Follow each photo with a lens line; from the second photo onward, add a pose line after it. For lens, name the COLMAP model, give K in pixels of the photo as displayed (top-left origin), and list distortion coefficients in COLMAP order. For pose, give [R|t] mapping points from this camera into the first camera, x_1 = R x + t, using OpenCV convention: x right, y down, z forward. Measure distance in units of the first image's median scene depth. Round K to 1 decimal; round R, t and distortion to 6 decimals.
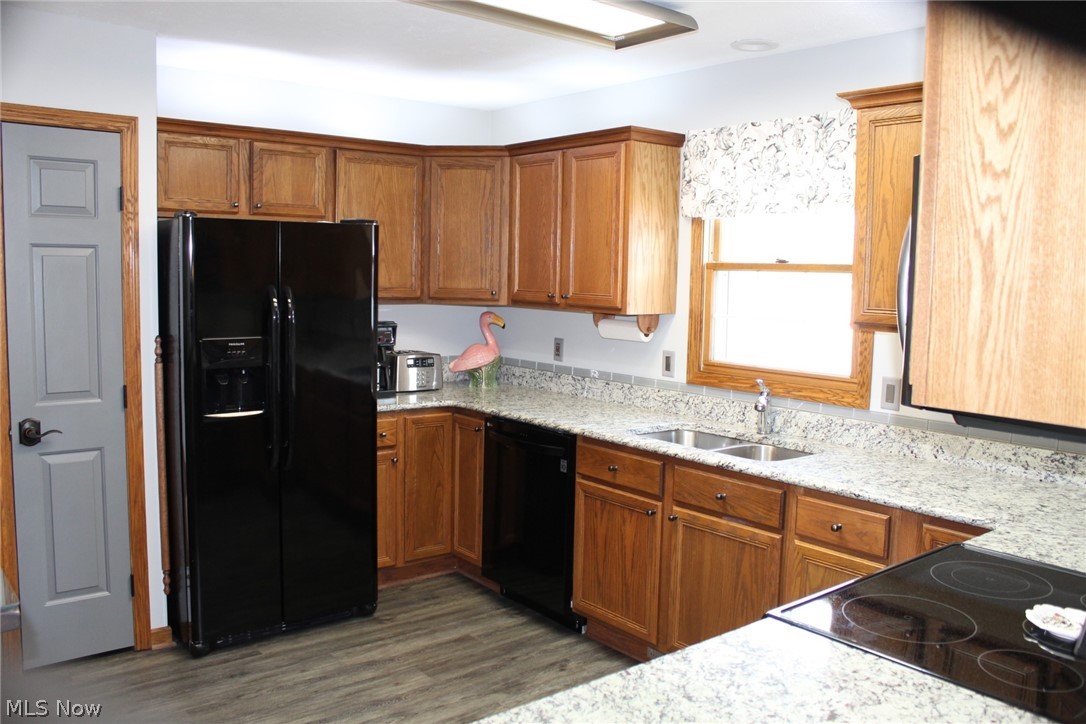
lens RADIAL K [[903.1, 0, 541.6], [0, 903.1, 357.6], [0, 0, 1]] dist [-0.165014, 0.143716]
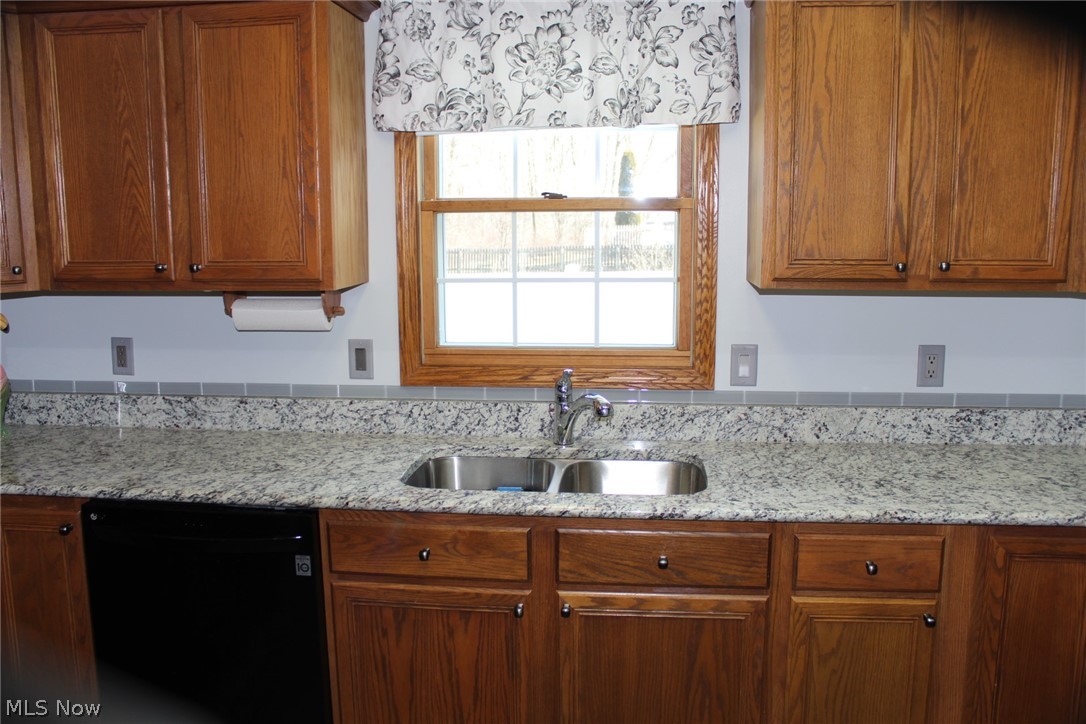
lens RADIAL K [[903.1, 0, 541.6], [0, 903.1, 357.6], [0, 0, 1]] dist [-0.165014, 0.143716]
pose [[0.706314, -0.134636, 0.694978, -0.247209], [0.089039, 0.990847, 0.101463, -0.055267], [-0.702277, -0.009784, 0.711836, 0.506898]]
